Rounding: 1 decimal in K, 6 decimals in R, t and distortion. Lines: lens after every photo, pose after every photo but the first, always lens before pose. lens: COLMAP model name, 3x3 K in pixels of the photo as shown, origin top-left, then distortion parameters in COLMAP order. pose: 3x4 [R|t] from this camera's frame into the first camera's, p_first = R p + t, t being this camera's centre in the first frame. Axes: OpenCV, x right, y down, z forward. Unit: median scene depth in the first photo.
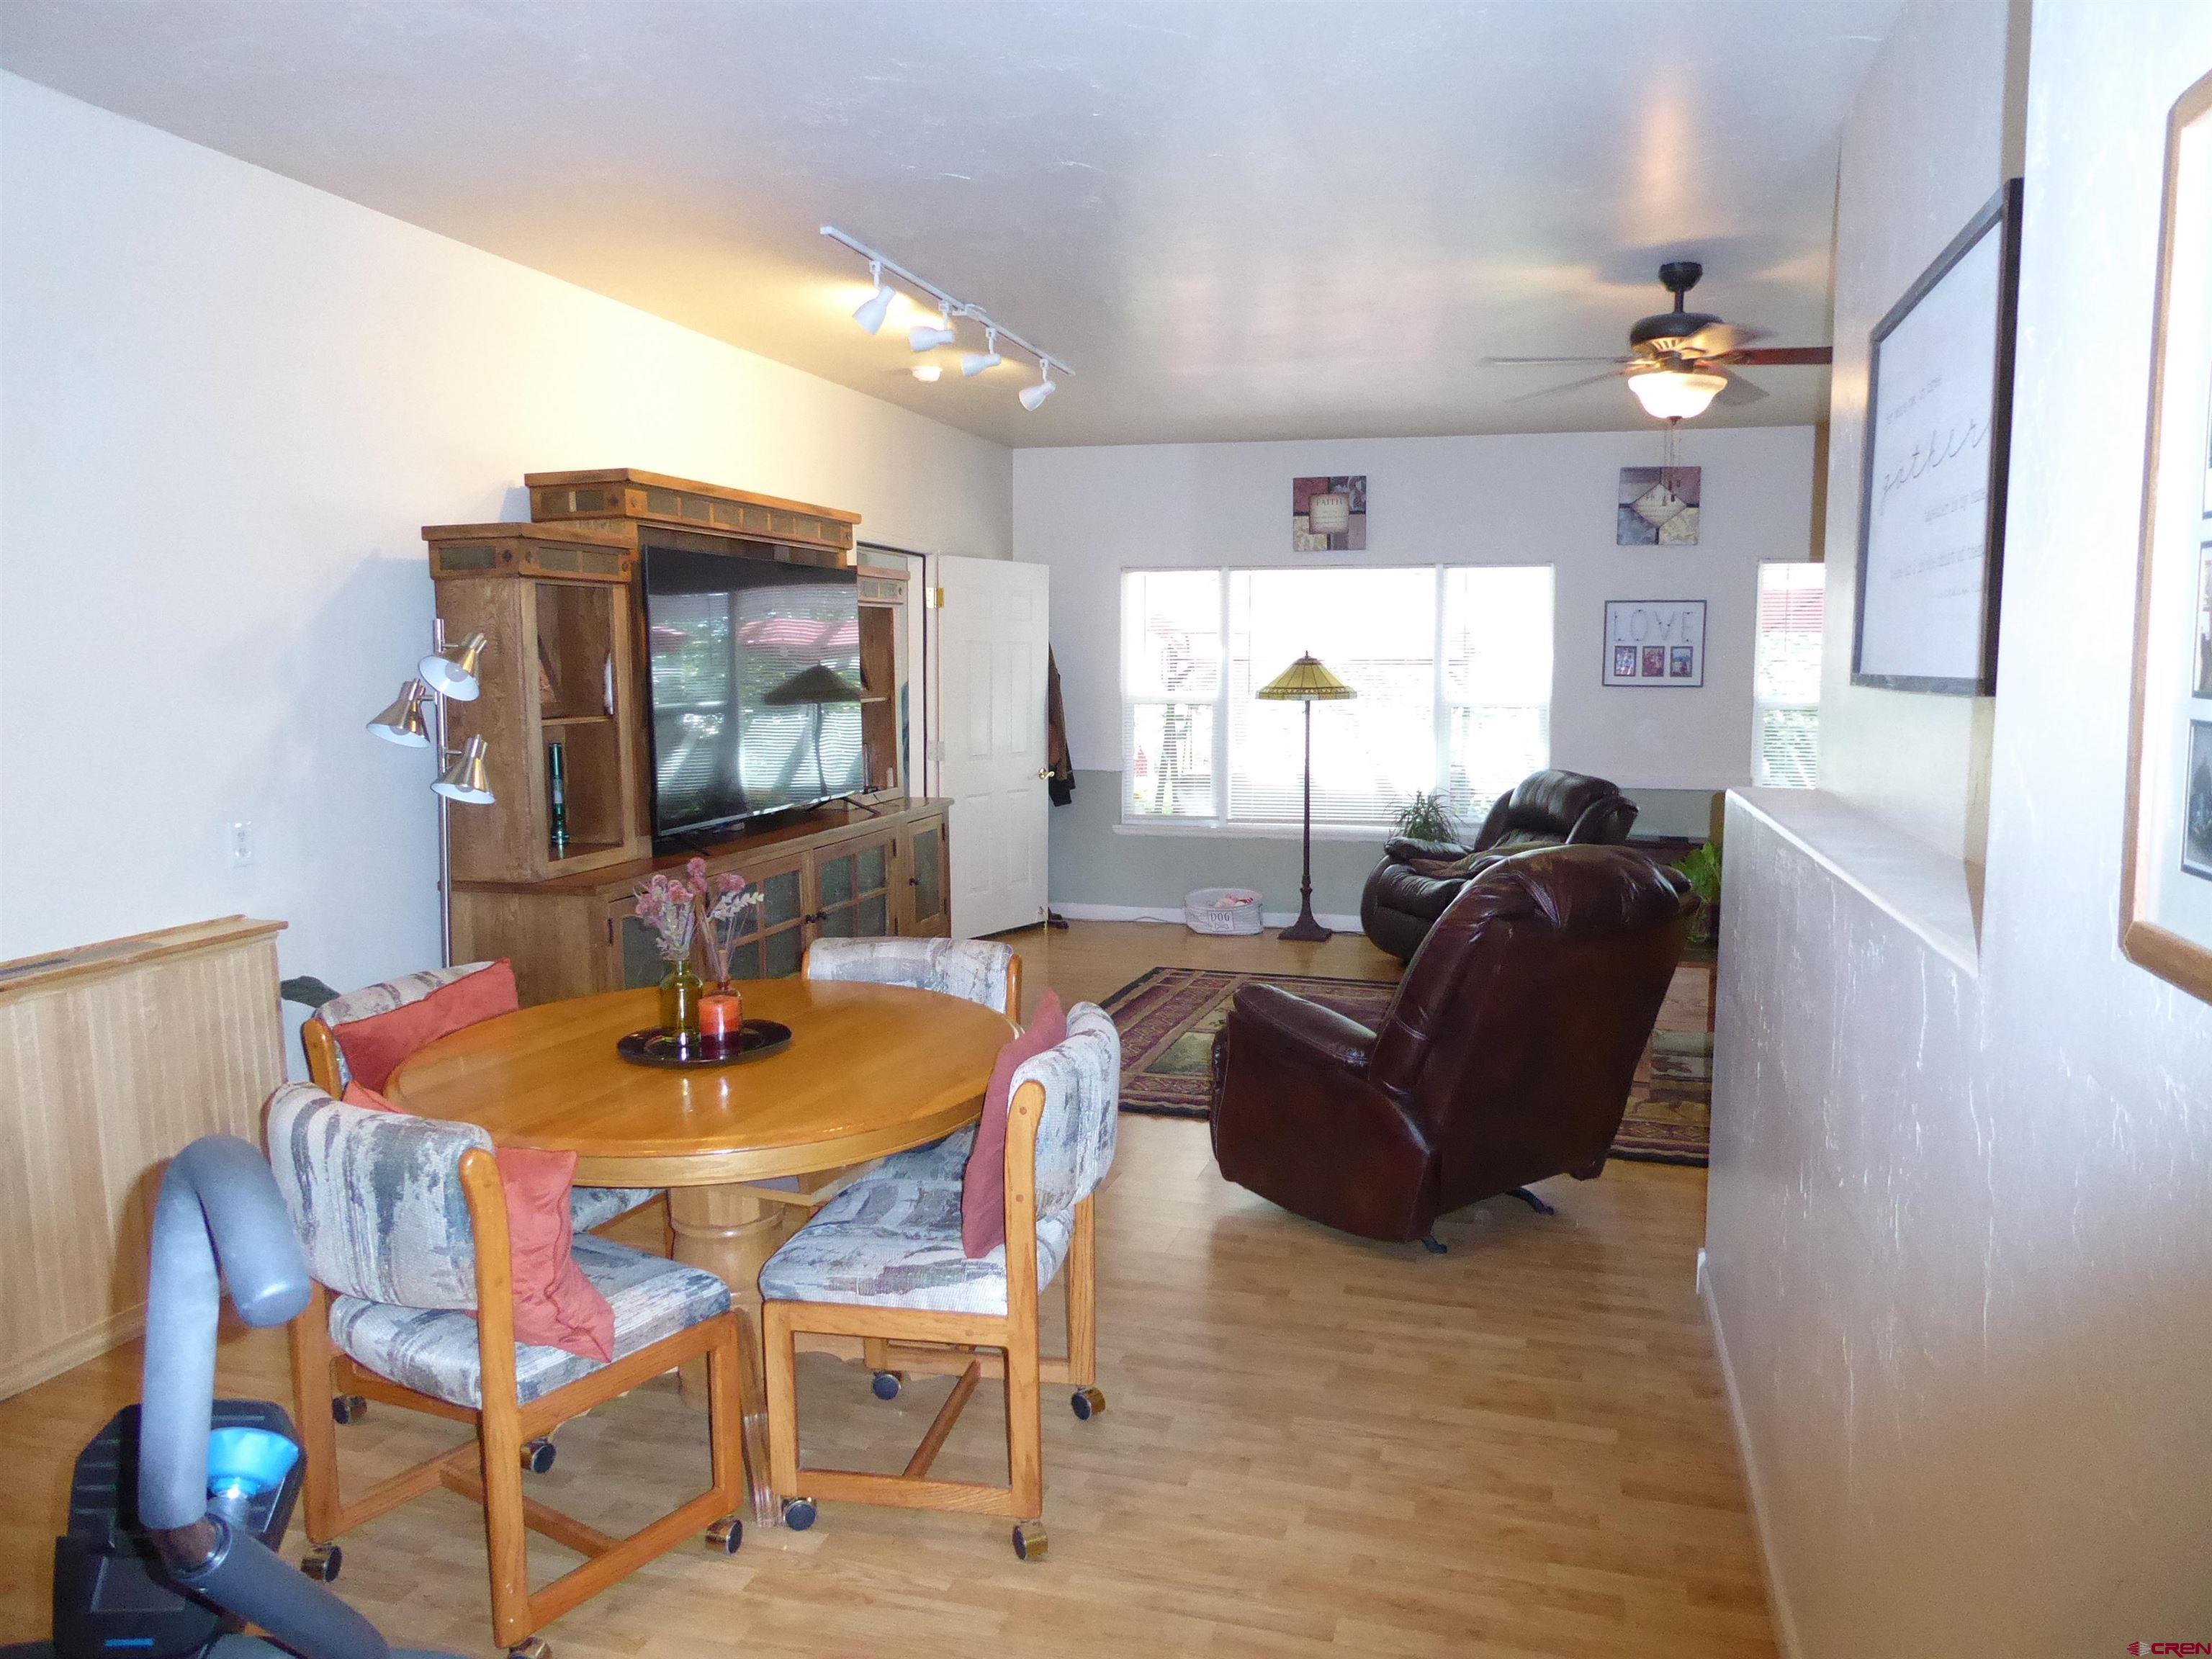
lens RADIAL K [[1549.1, 0, 1103.7], [0, 1549.1, 825.6], [0, 0, 1]] dist [-0.039244, 0.010966]
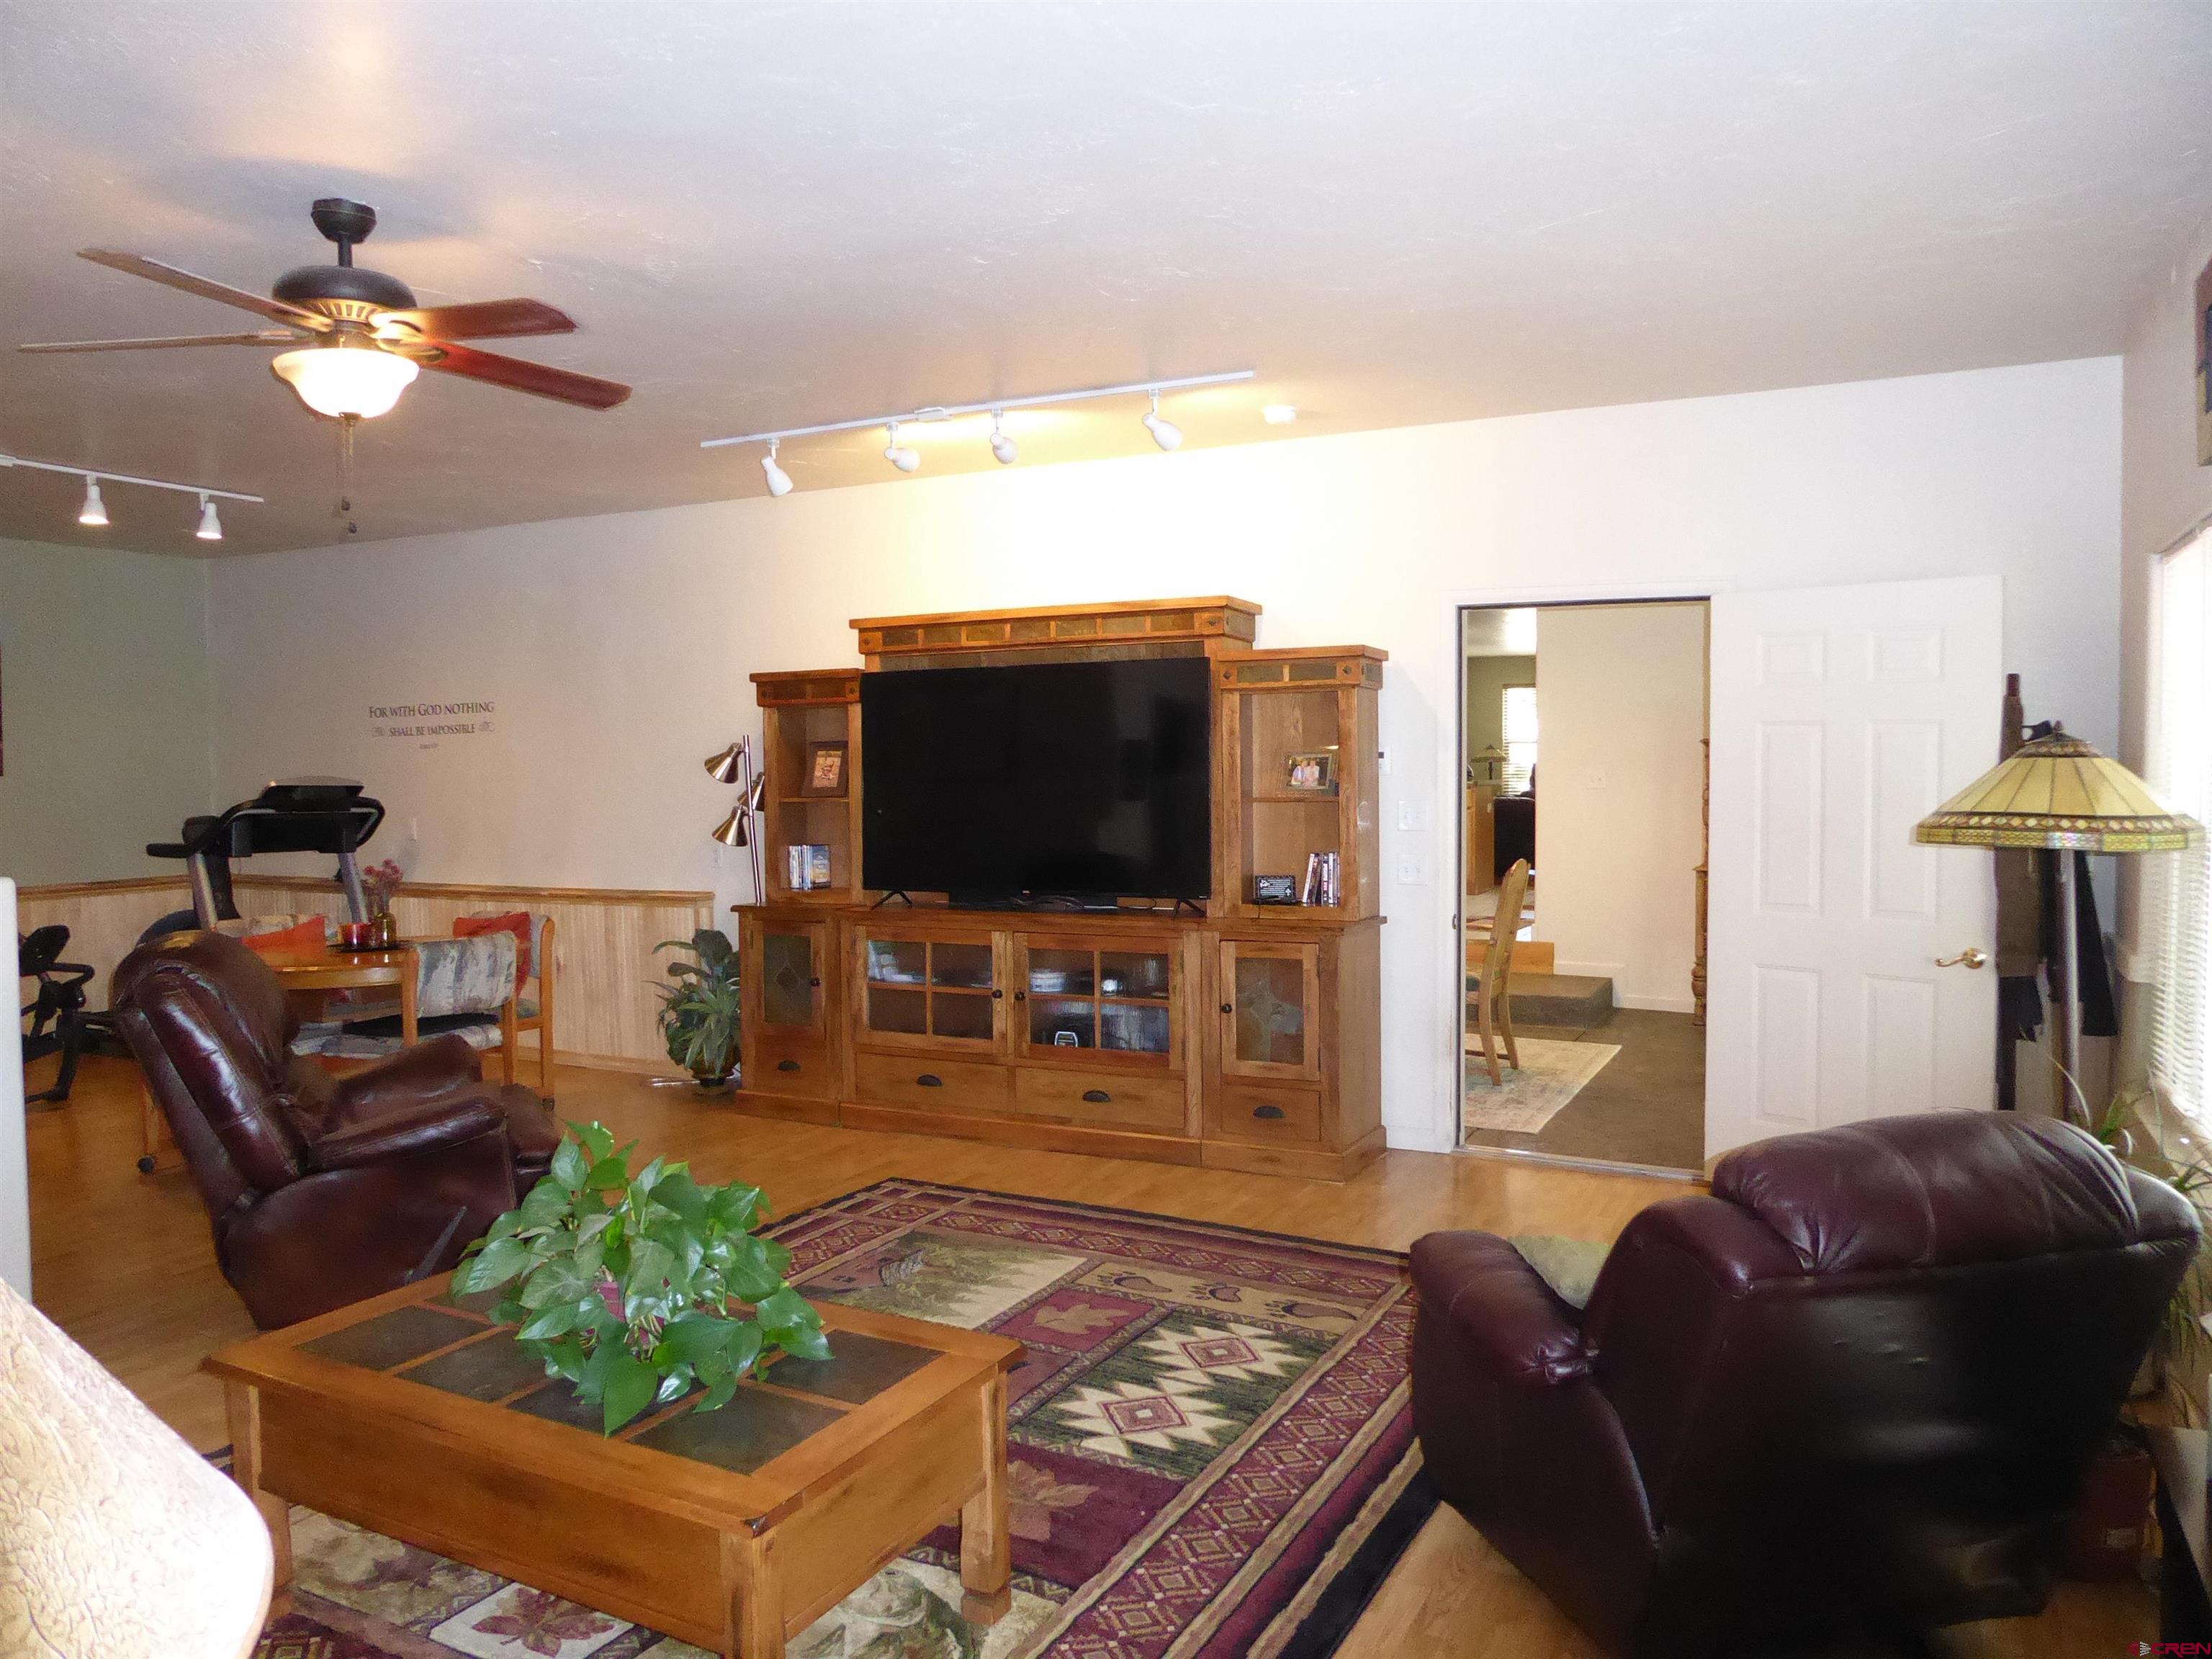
lens RADIAL K [[1549.1, 0, 1109.8], [0, 1549.1, 841.2], [0, 0, 1]] dist [-0.039244, 0.010966]
pose [[-0.181116, 0.050528, -0.982163, 0.561581], [-0.095707, 0.993034, 0.068736, -0.084814], [0.978794, 0.106449, -0.175019, 0.823742]]
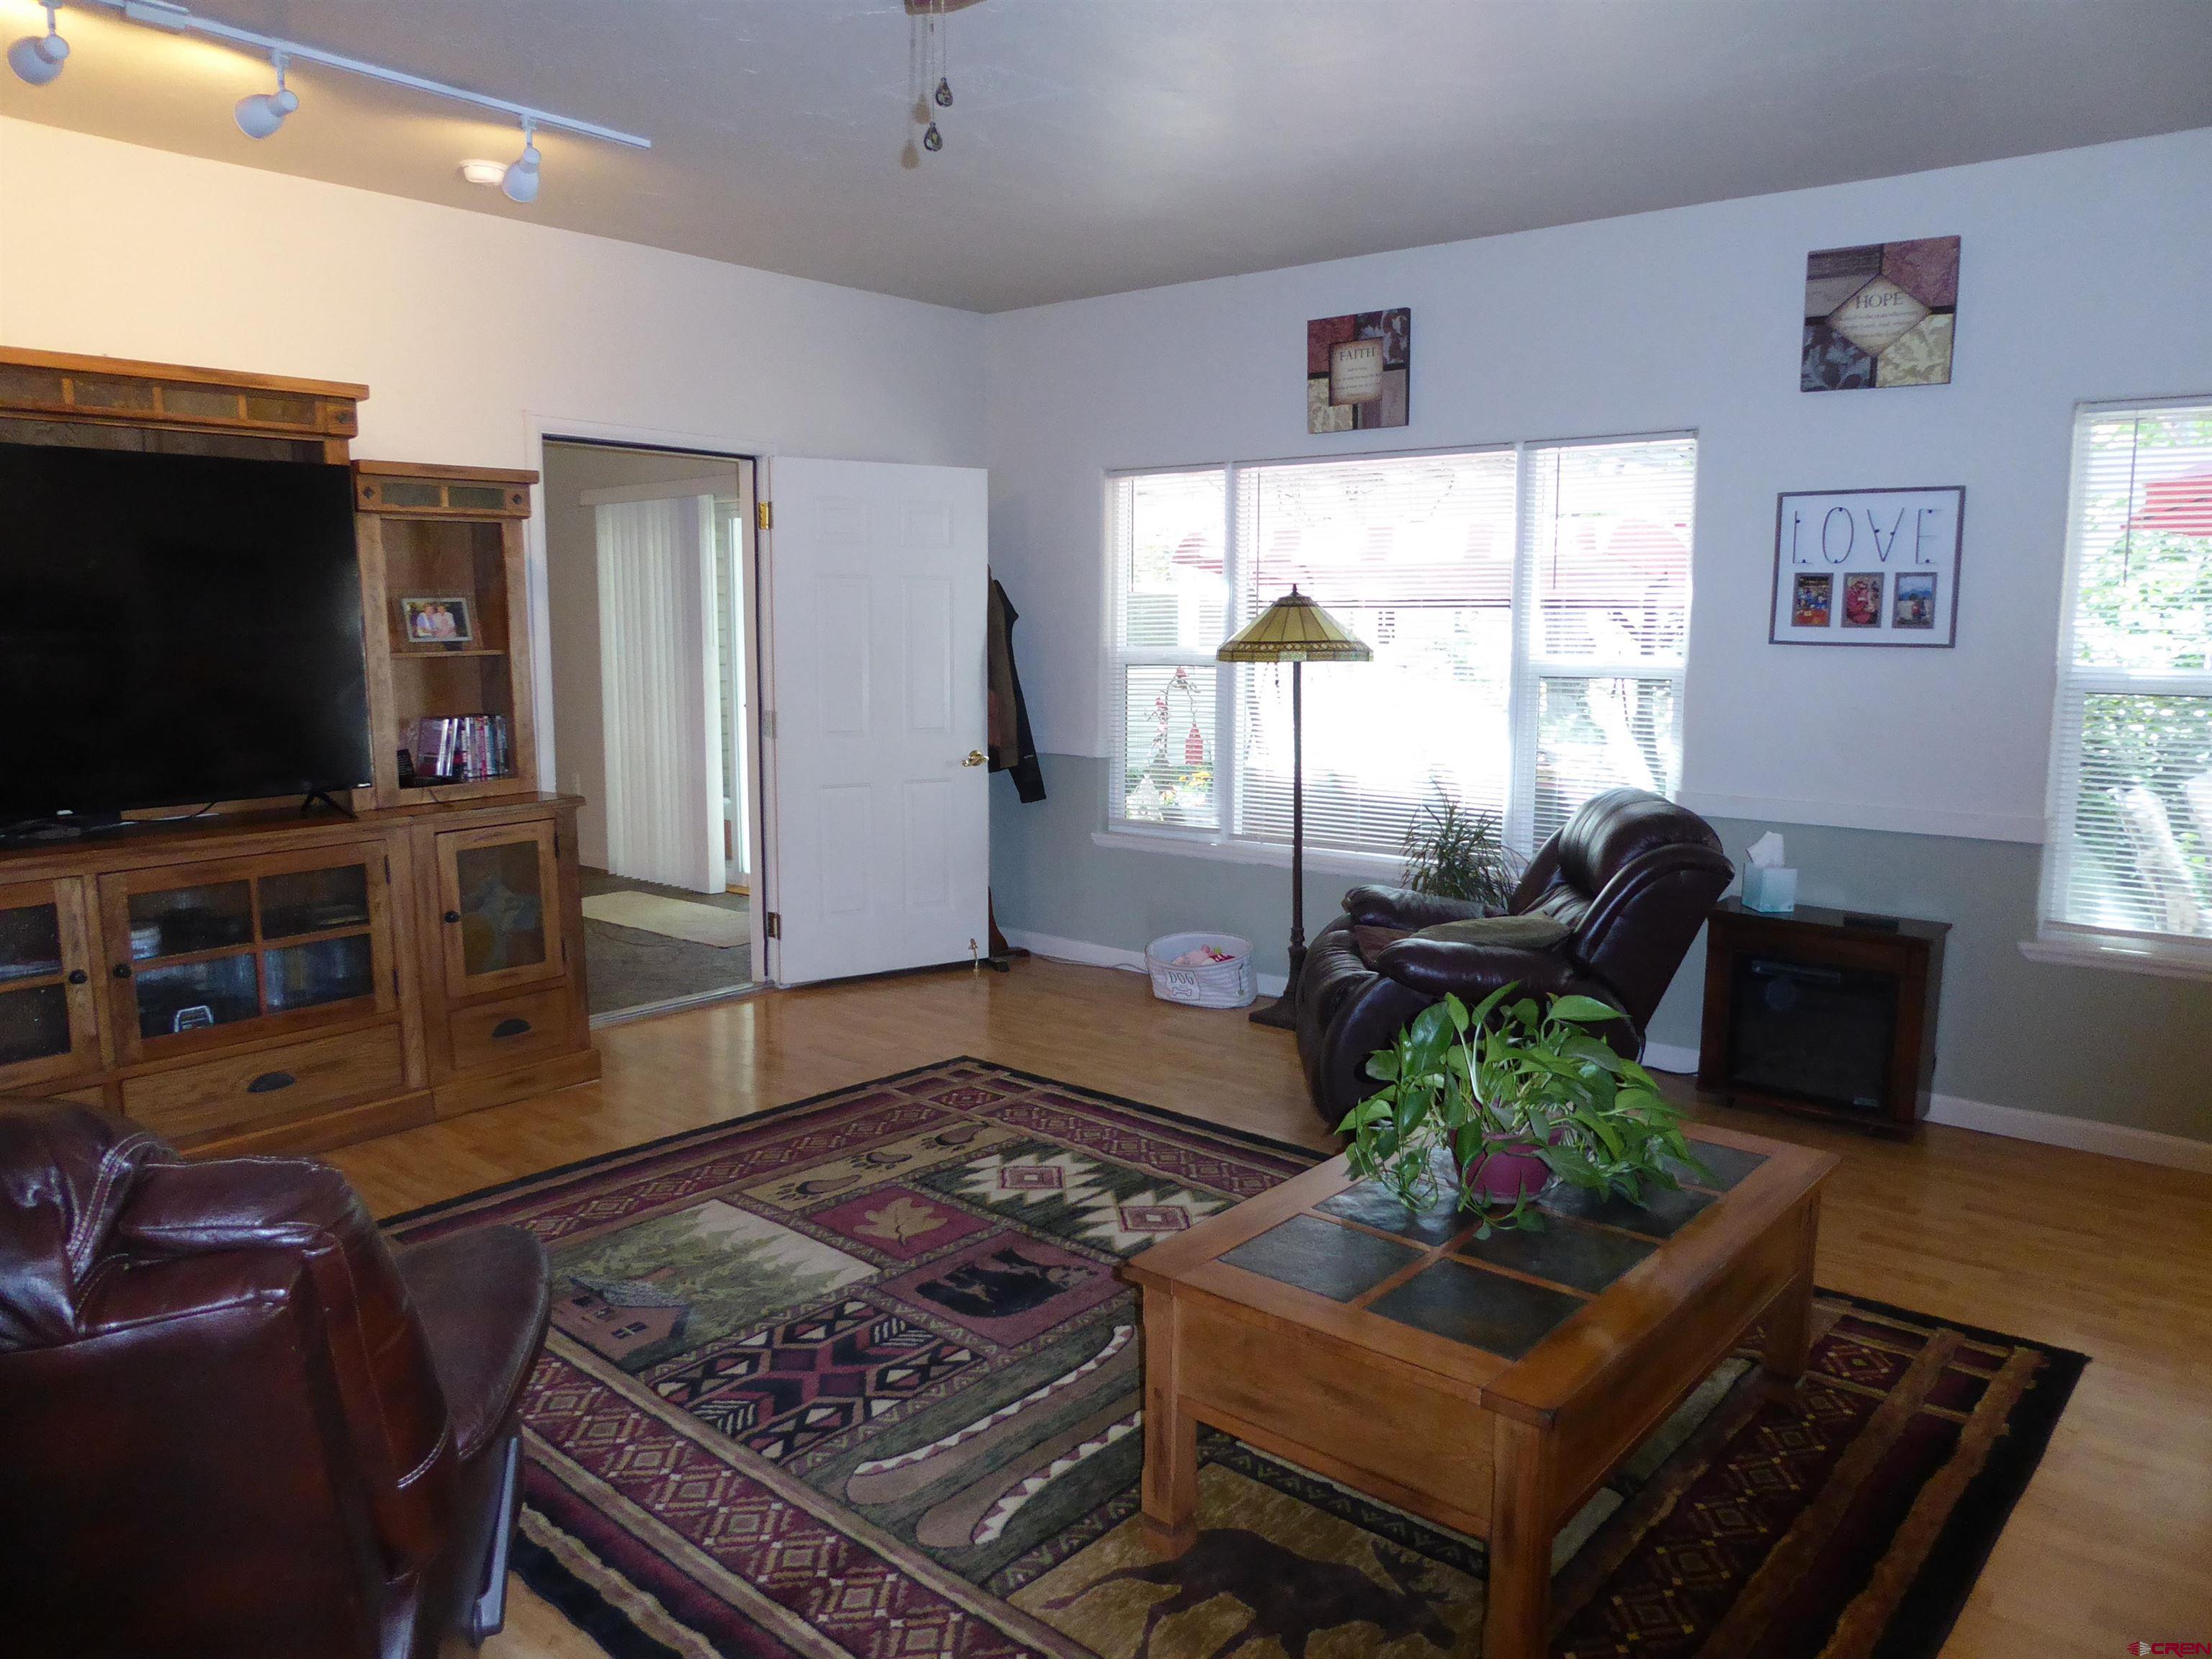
lens RADIAL K [[1549.1, 0, 1113.3], [0, 1549.1, 837.6], [0, 0, 1]] dist [-0.039244, 0.010966]
pose [[0.920987, 0.055725, -0.385588, 0.315927], [-0.041570, 0.998124, 0.044957, -0.033106], [0.387369, -0.025376, 0.921575, 0.367403]]
